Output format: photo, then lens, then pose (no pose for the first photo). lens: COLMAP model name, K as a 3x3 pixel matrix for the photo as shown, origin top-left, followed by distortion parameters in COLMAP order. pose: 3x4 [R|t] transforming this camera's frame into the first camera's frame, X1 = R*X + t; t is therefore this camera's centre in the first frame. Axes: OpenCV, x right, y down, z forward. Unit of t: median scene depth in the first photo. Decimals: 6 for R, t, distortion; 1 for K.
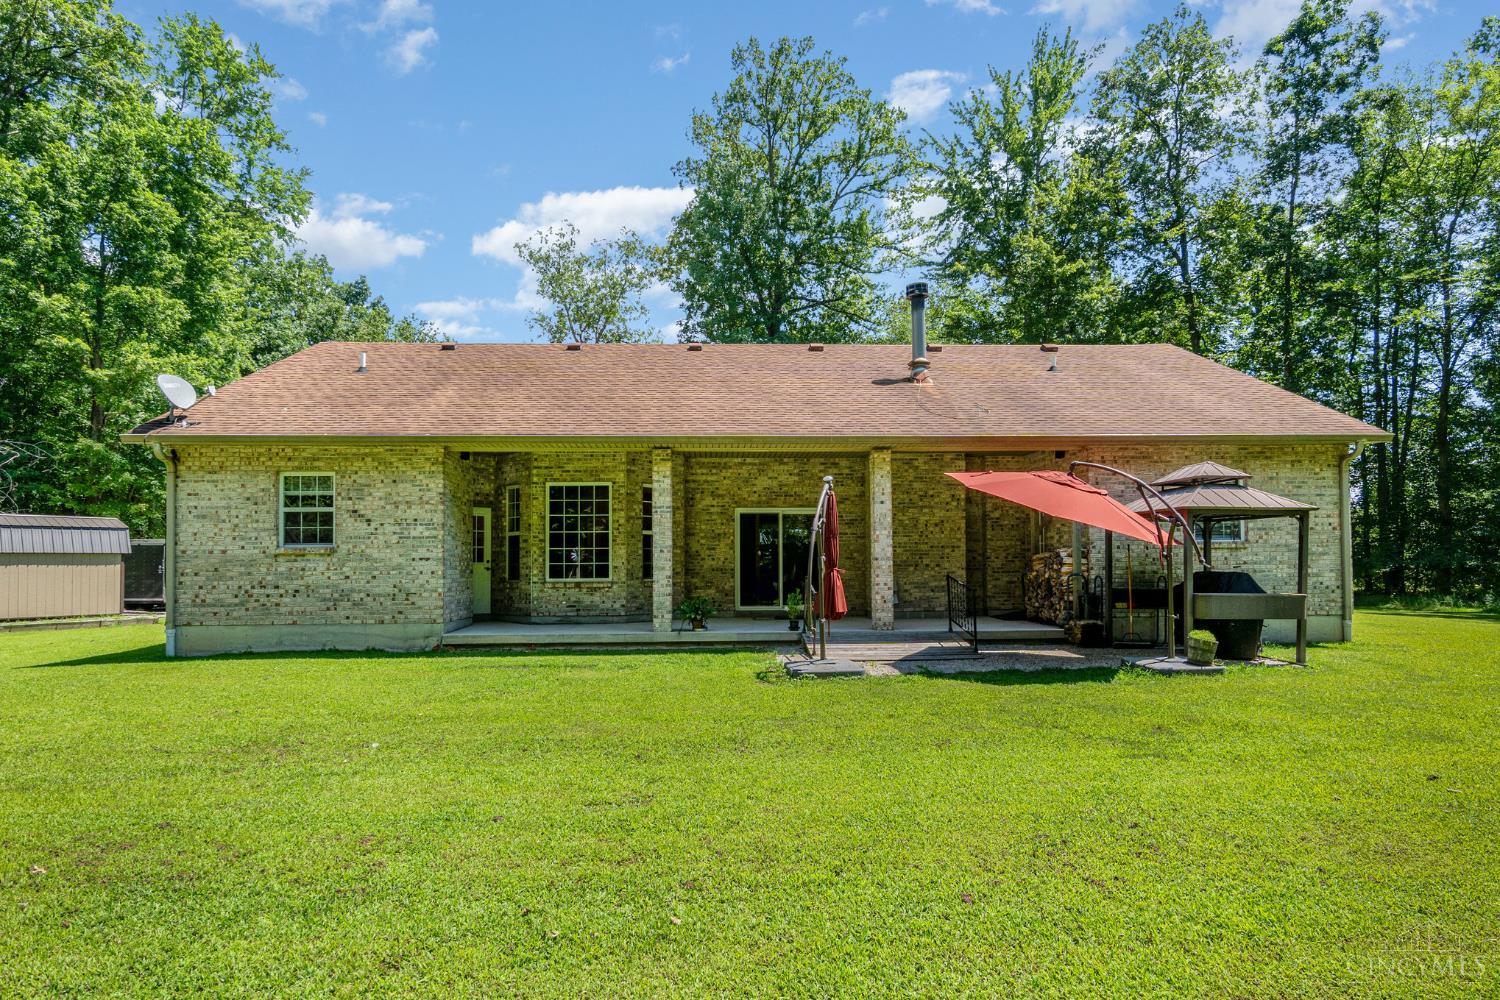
lens RADIAL K [[768.7, 0, 746.1], [0, 768.7, 568.9], [0, 0, 1]] dist [0.001824, -0.000121]
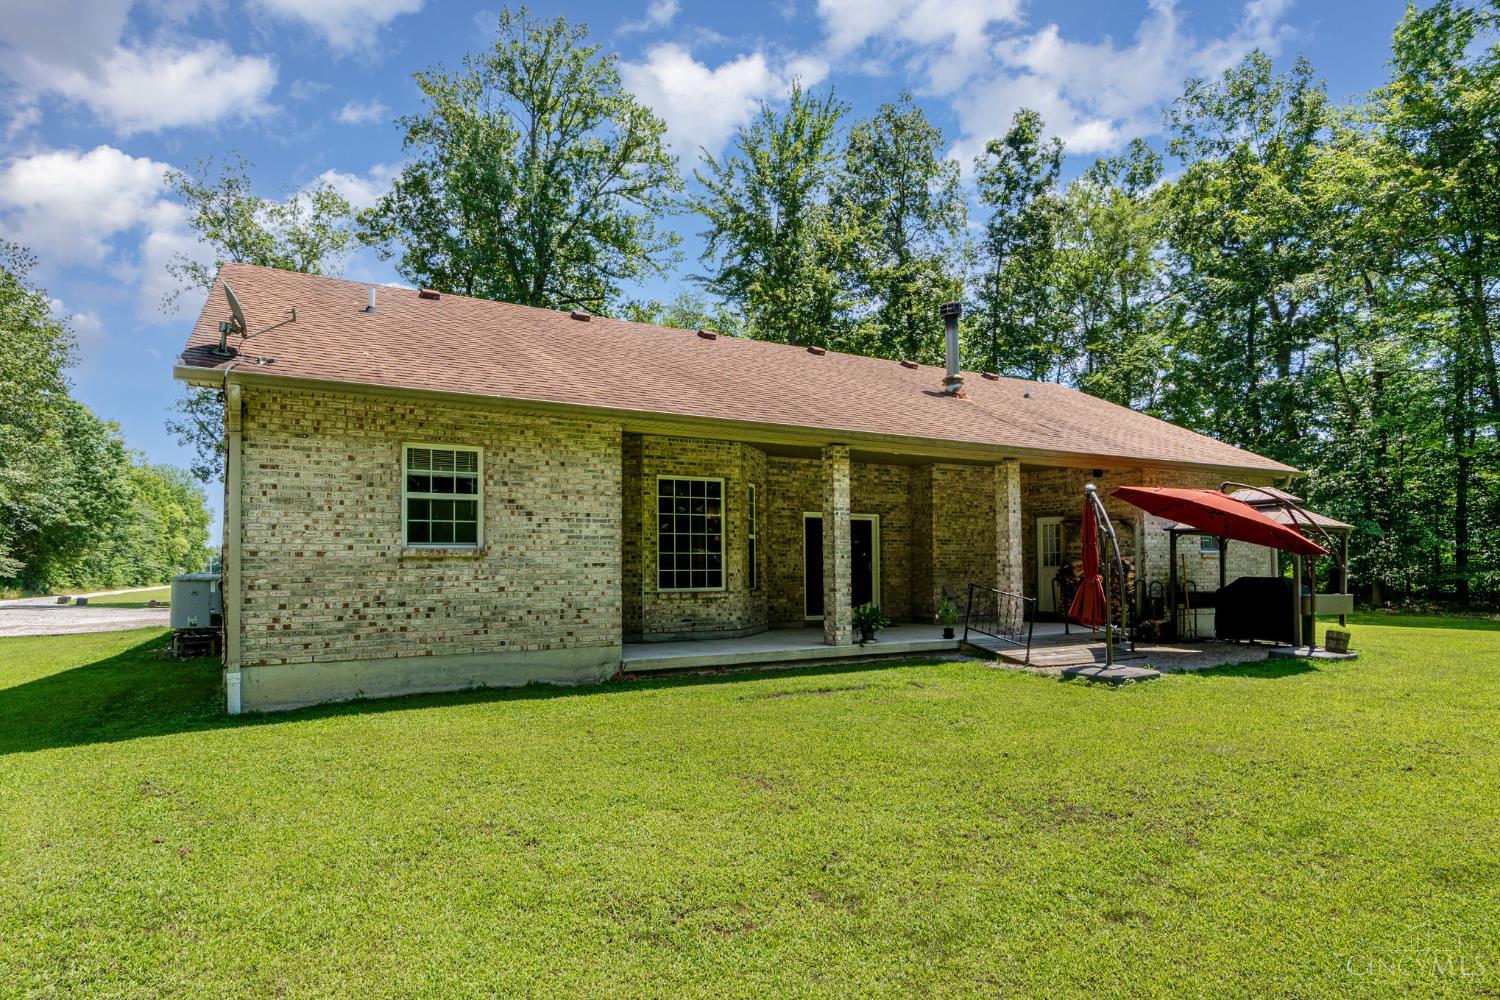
lens RADIAL K [[768.7, 0, 746.1], [0, 768.7, 568.9], [0, 0, 1]] dist [0.001824, -0.000121]
pose [[0.907308, -0.000037, 0.420466, -0.614852], [0.004358, 0.999947, -0.009316, -0.000738], [-0.420444, 0.010285, 0.907260, 0.223885]]
